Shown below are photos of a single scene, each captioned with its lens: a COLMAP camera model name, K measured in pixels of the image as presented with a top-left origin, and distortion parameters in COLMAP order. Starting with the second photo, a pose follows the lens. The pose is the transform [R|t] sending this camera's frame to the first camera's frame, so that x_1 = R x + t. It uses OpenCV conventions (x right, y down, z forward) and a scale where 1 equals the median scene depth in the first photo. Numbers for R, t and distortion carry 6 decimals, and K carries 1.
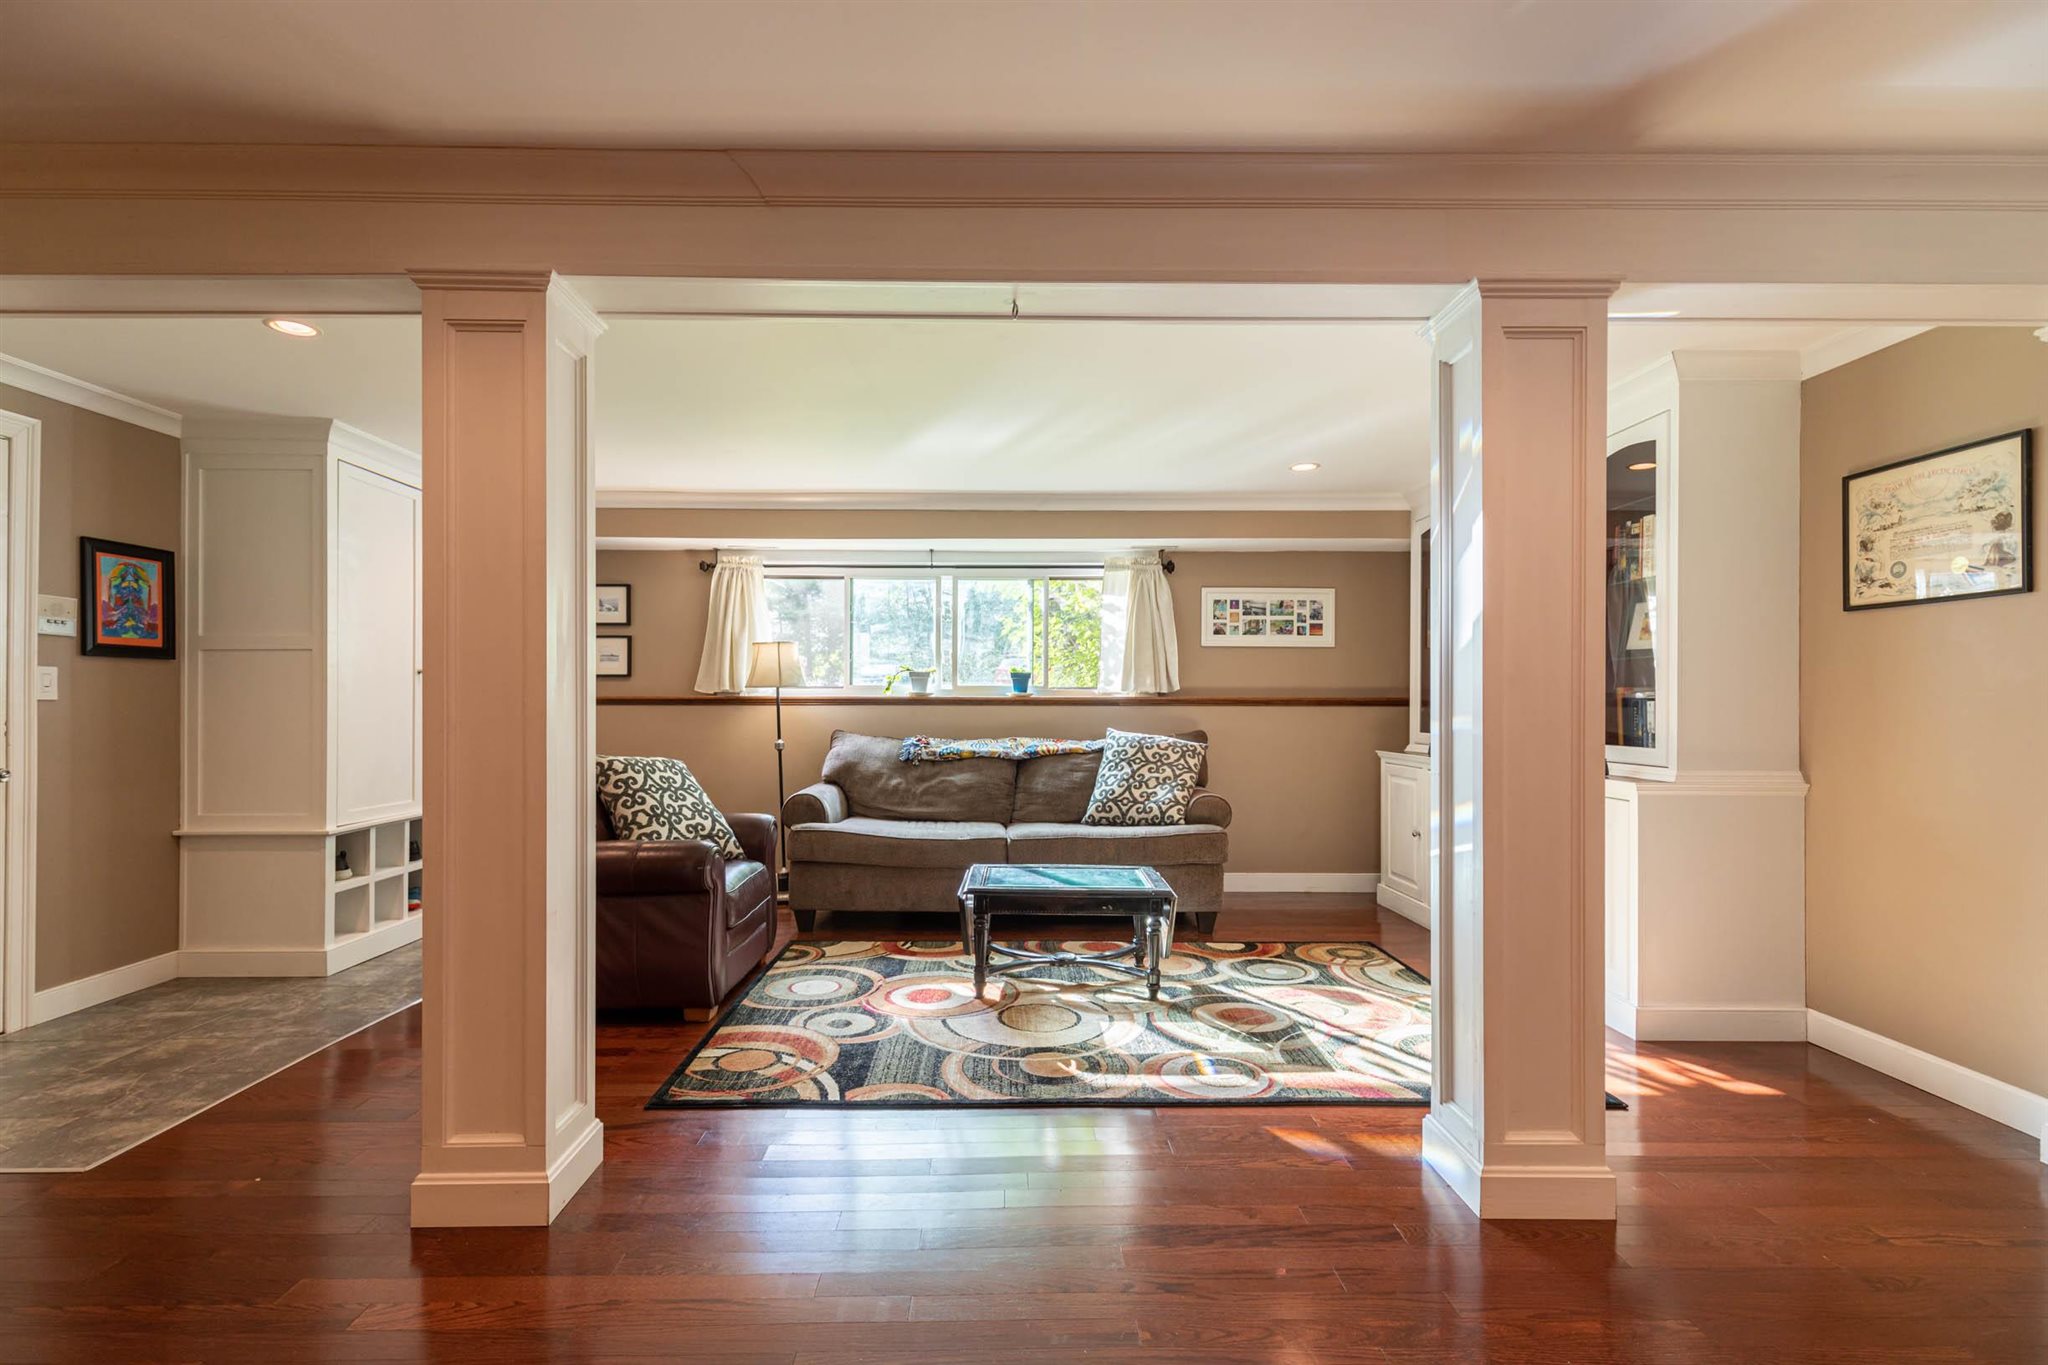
lens RADIAL K [[952.5, 0, 1013.4], [0, 952.5, 678.3], [0, 0, 1]] dist [0.012476, -0.002227]
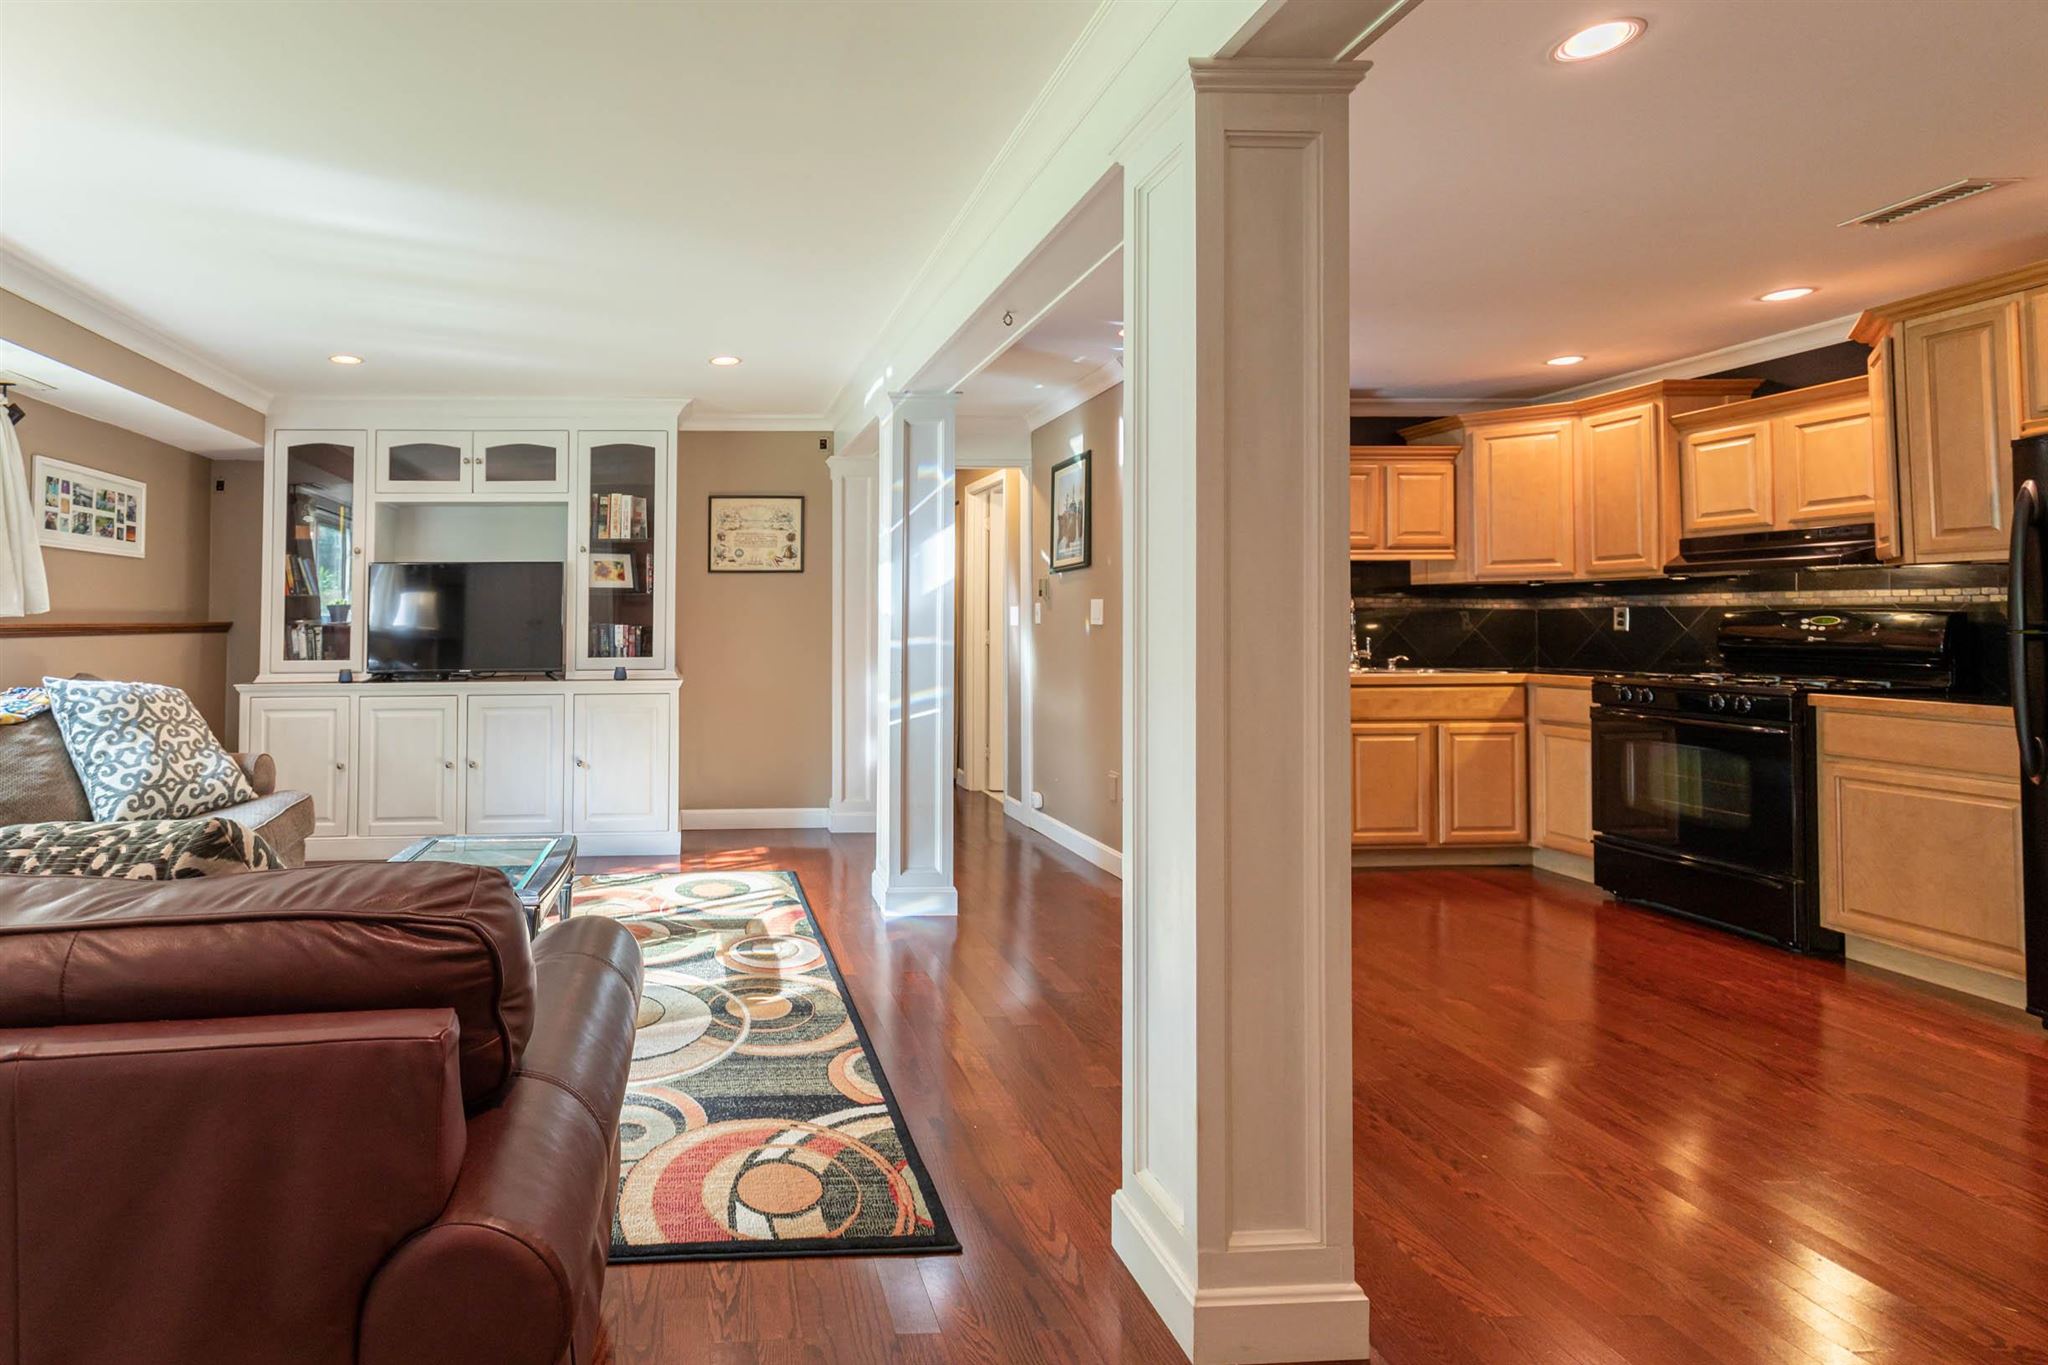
lens RADIAL K [[991.7, 0, 740.4], [0, 991.7, 611.6], [0, 0, 1]] dist [0.013347, -0.000636]
pose [[-0.037617, 0.007817, 0.999262, -0.766361], [-0.018963, 0.999784, -0.008535, 0.012612], [-0.999112, -0.019270, -0.037461, 0.848413]]
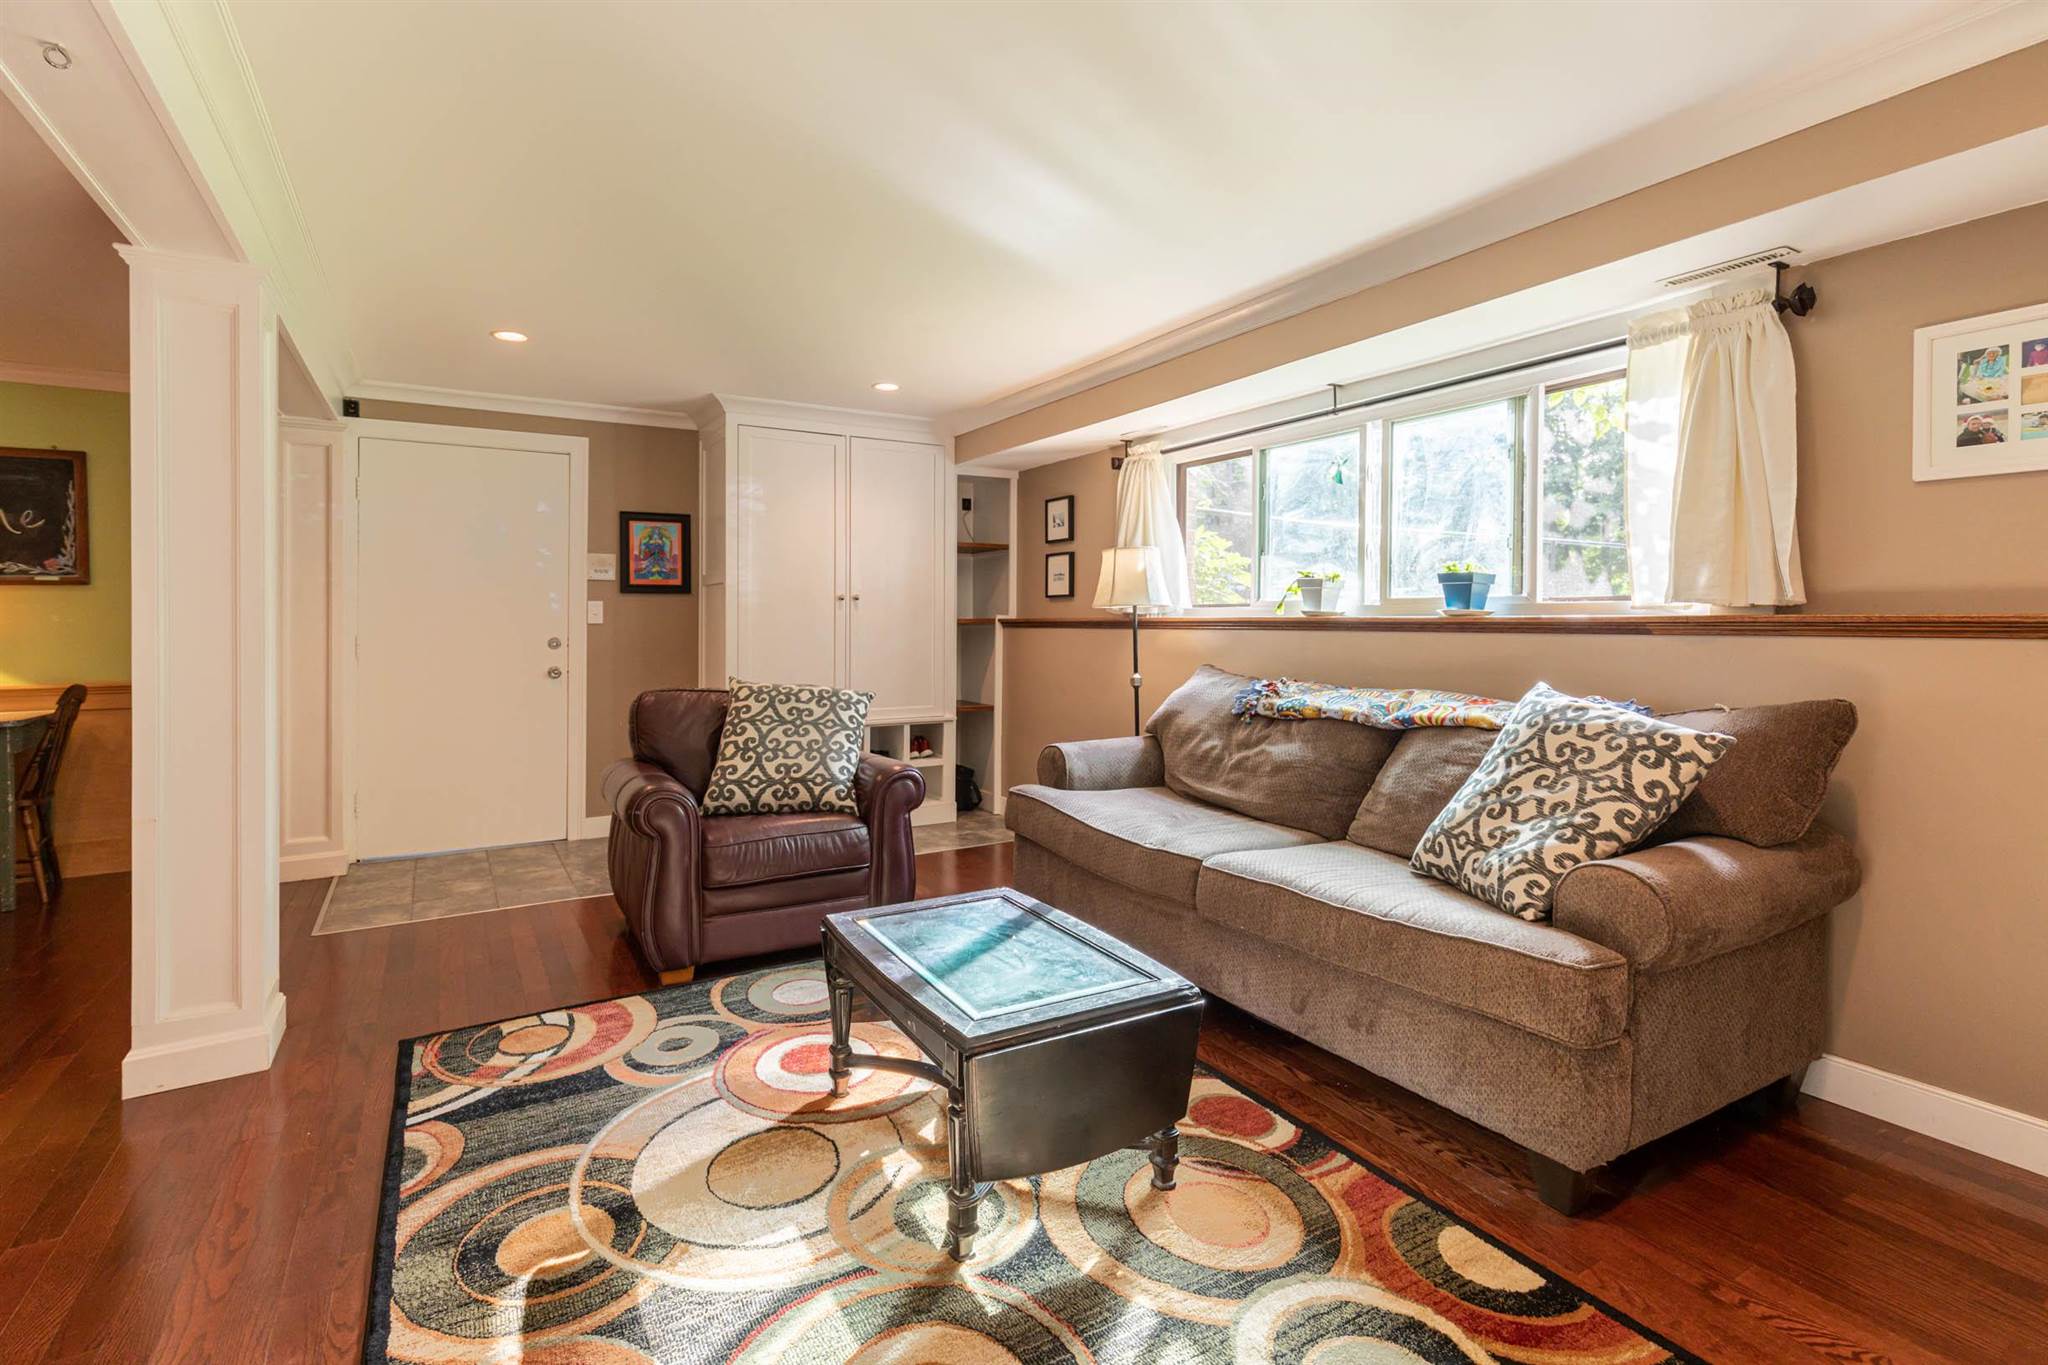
lens RADIAL K [[952.5, 0, 1002.5], [0, 952.5, 623.8], [0, 0, 1]] dist [0.012476, -0.002227]
pose [[0.486634, 0.000288, -0.873606, 0.553934], [0.022779, 0.999656, 0.013019, 0.015859], [0.873309, -0.026235, 0.486460, 0.767421]]
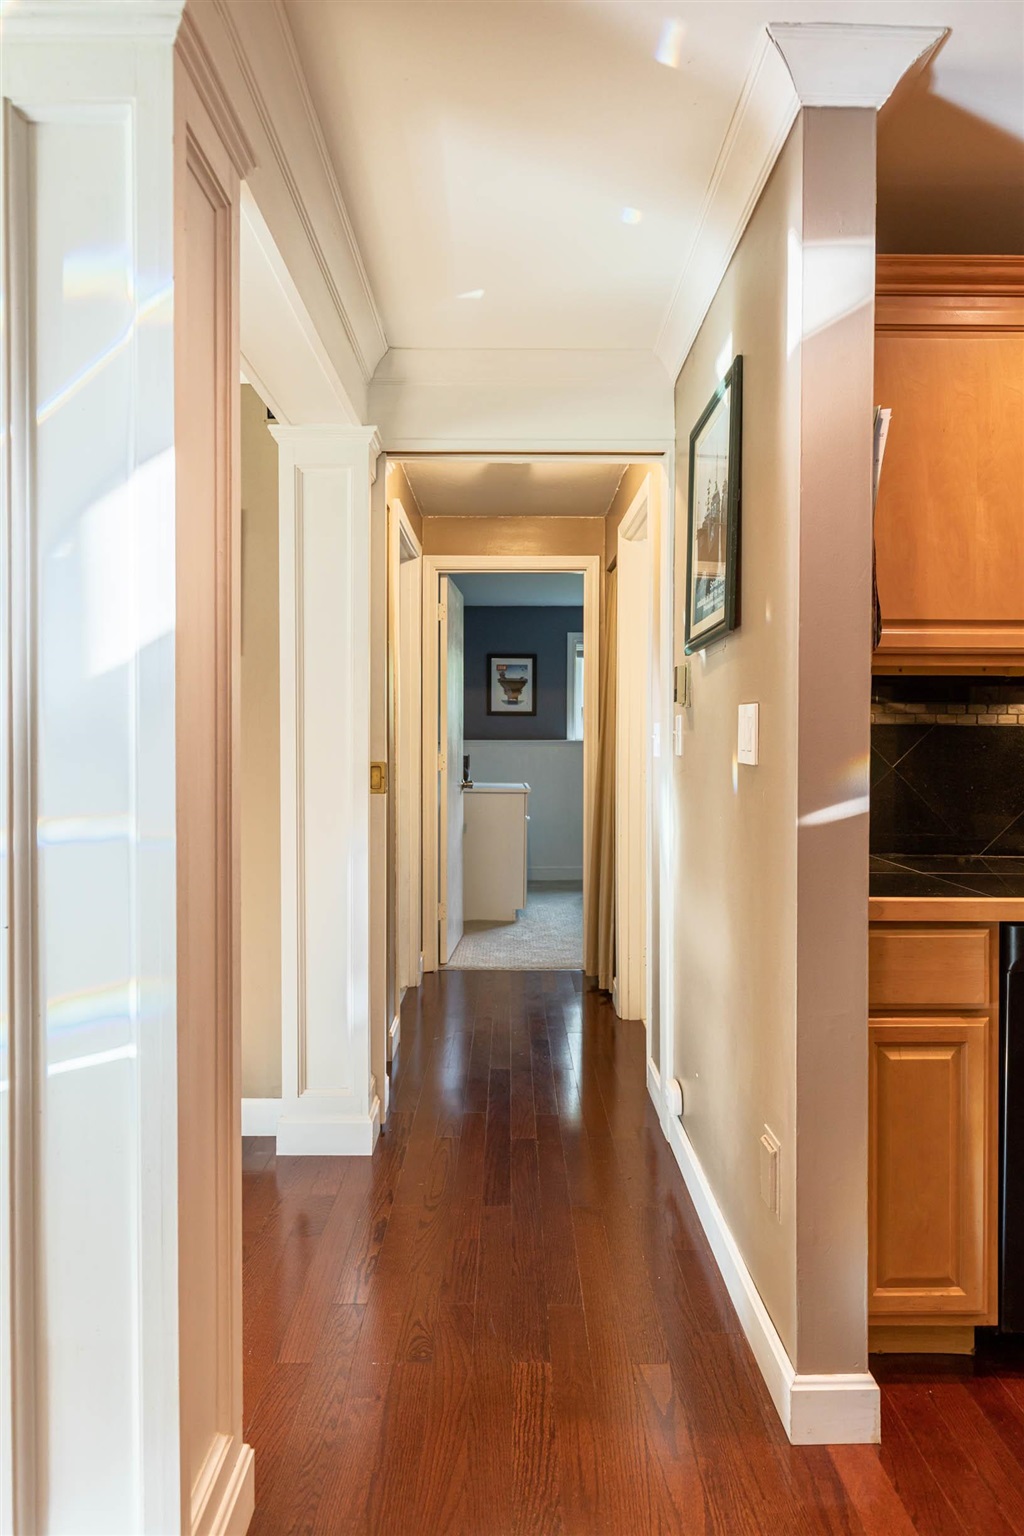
lens RADIAL K [[961.7, 0, 504.1], [0, 961.7, 748.6], [0, 0, 1]] dist [0.005156, 0.000465]
pose [[0.012371, -0.017444, 0.999771, -0.030981], [-0.023453, 0.999568, 0.017731, -0.005780], [-0.999648, -0.023667, 0.011956, 0.467485]]
